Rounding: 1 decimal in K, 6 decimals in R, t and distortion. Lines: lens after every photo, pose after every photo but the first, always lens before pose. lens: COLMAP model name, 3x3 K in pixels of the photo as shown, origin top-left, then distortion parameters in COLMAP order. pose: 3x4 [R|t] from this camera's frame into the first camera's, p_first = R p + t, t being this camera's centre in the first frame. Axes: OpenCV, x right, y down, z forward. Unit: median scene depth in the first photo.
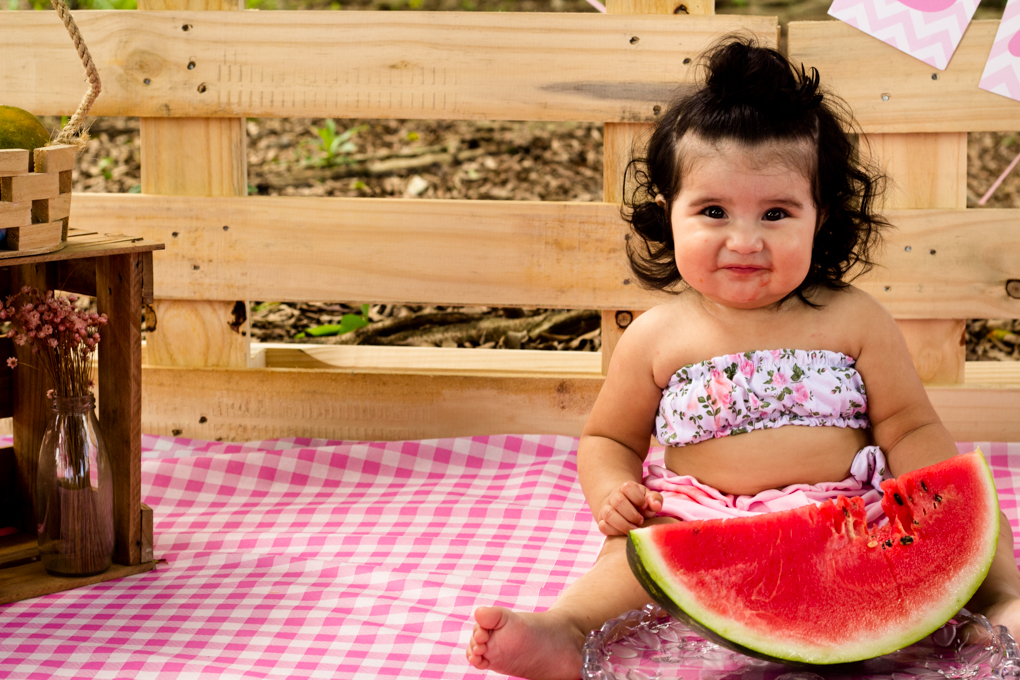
lens RADIAL K [[2429.4, 0, 484.2], [0, 2429.4, 342.1], [0, 0, 1]] dist [-0.070004, -0.377343]
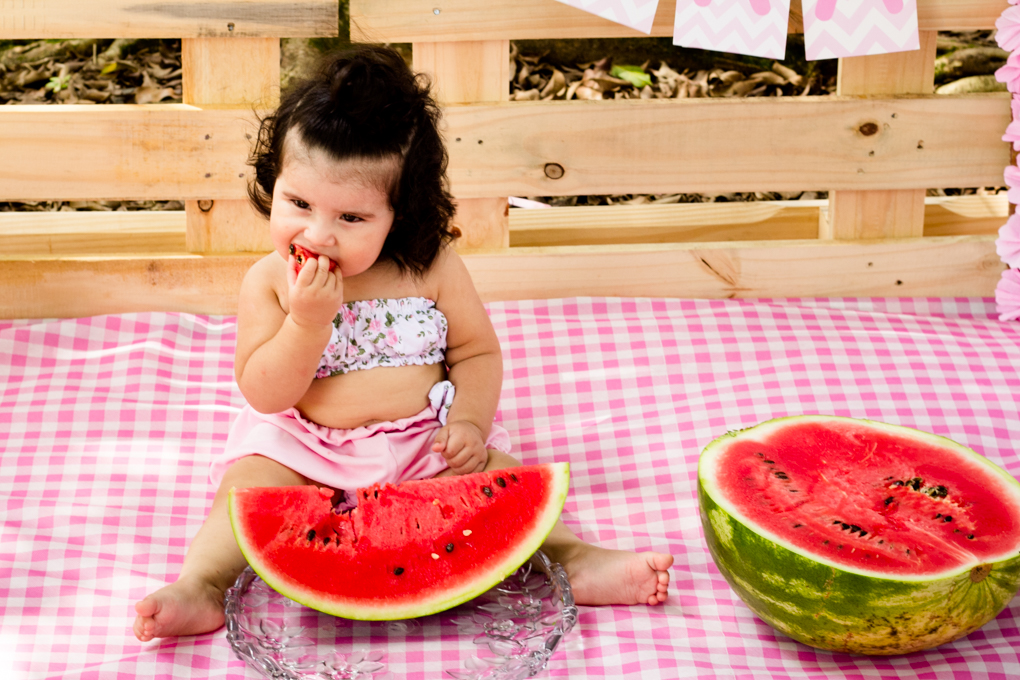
lens RADIAL K [[2767.7, 0, 408.8], [0, 2767.7, 387.2], [0, 0, 1]] dist [-0.100228, 0.069555]
pose [[0.982470, -0.070668, 0.172505, -0.076342], [0.023446, 0.964856, 0.261732, -0.261697], [-0.184939, -0.253099, 0.949599, -0.240661]]
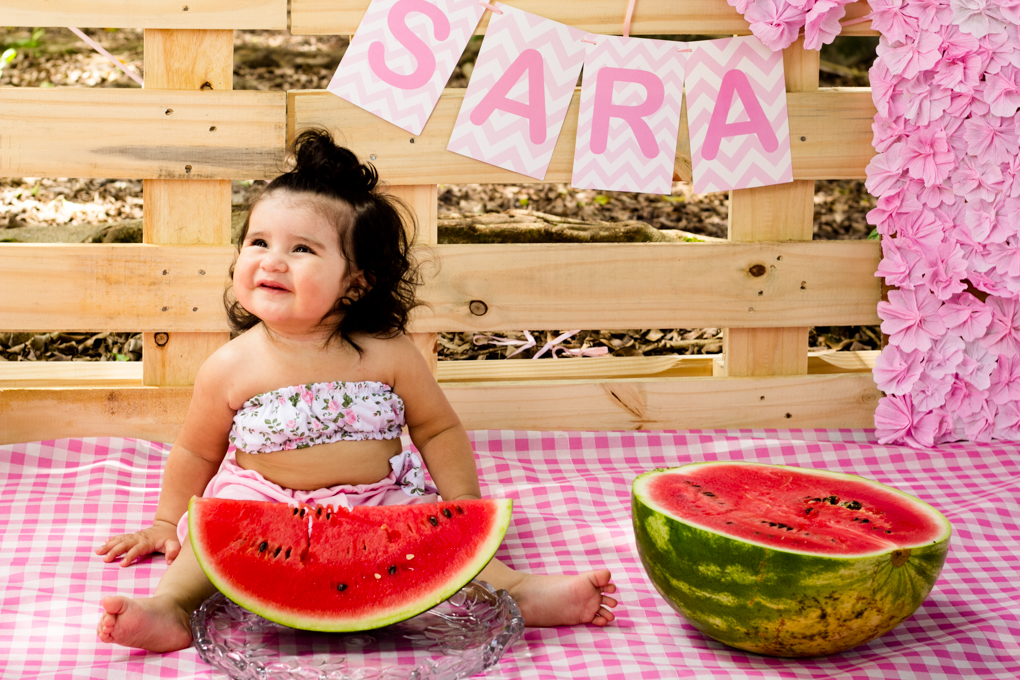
lens RADIAL K [[2429.4, 0, 484.2], [0, 2429.4, 342.1], [0, 0, 1]] dist [-0.070004, -0.377343]
pose [[0.963226, -0.031708, 0.266814, -0.112760], [0.020000, 0.998719, 0.046488, -0.062011], [-0.267946, -0.039442, 0.962626, -0.214053]]
